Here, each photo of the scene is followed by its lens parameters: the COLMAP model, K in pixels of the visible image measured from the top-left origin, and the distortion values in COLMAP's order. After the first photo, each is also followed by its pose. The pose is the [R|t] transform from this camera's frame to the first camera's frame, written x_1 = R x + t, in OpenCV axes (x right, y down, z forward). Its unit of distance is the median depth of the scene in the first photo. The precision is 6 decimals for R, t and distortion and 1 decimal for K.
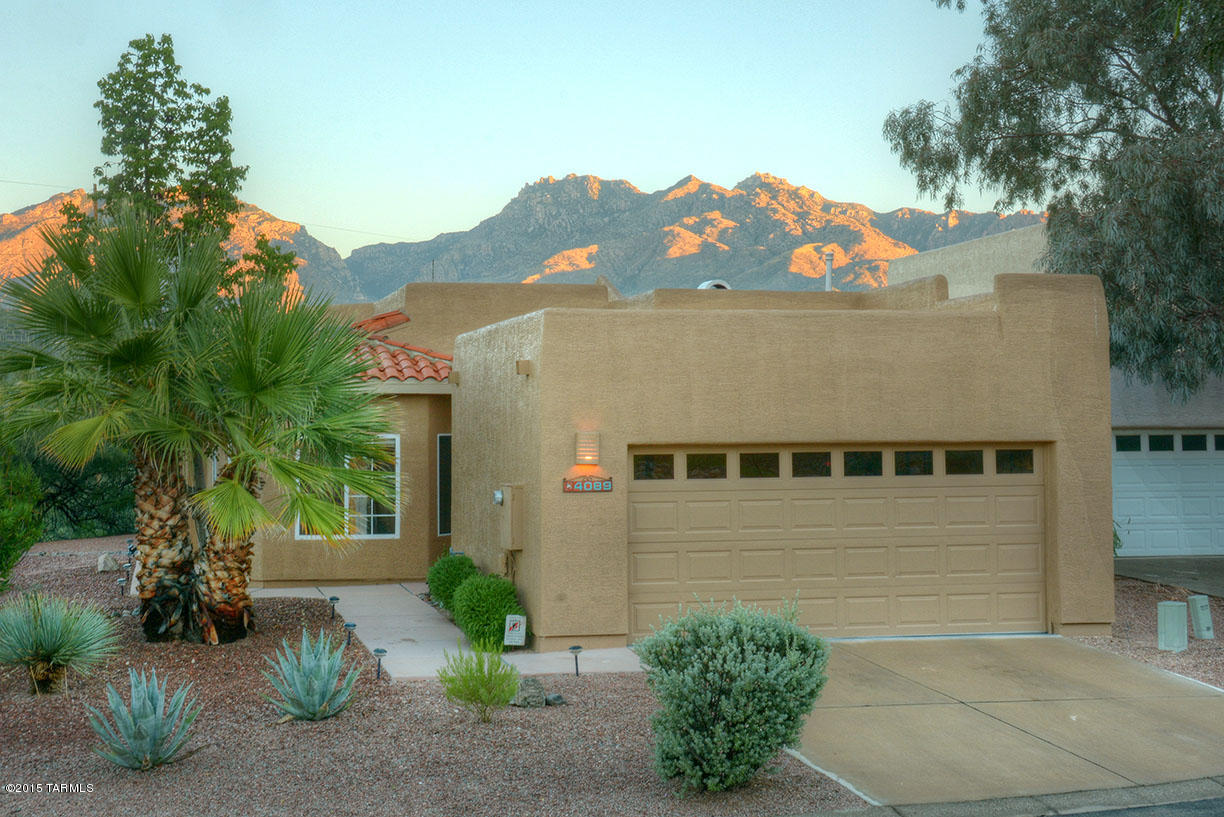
lens RADIAL K [[1576.2, 0, 612.0], [0, 1576.2, 408.5], [0, 0, 1]] dist [0.013121, -0.008984]
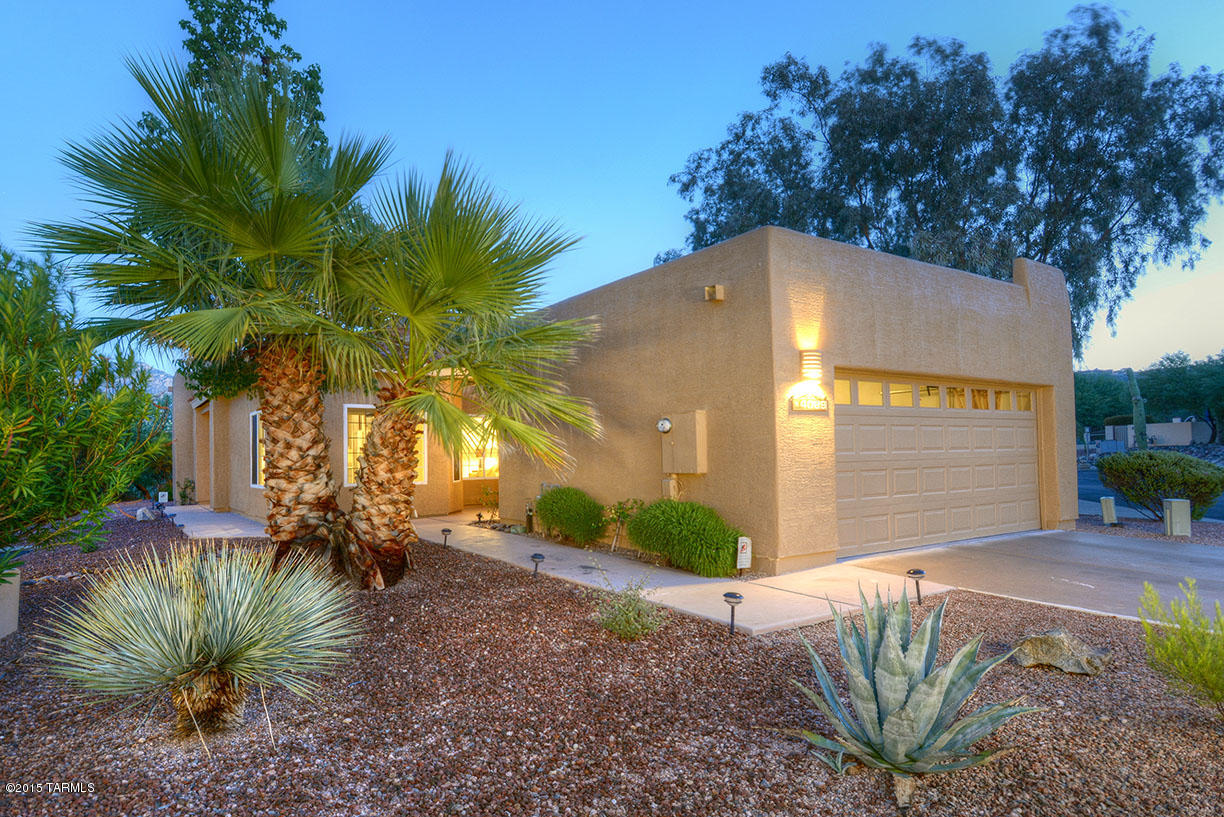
lens RADIAL K [[642.4, 0, 614.7], [0, 642.4, 449.0], [0, 0, 1]] dist [0.003651, 0.000218]
pose [[0.934215, -0.006002, 0.356659, -0.252189], [0.003048, 0.999956, 0.008843, 0.068294], [-0.356696, -0.007174, 0.934193, 0.613386]]
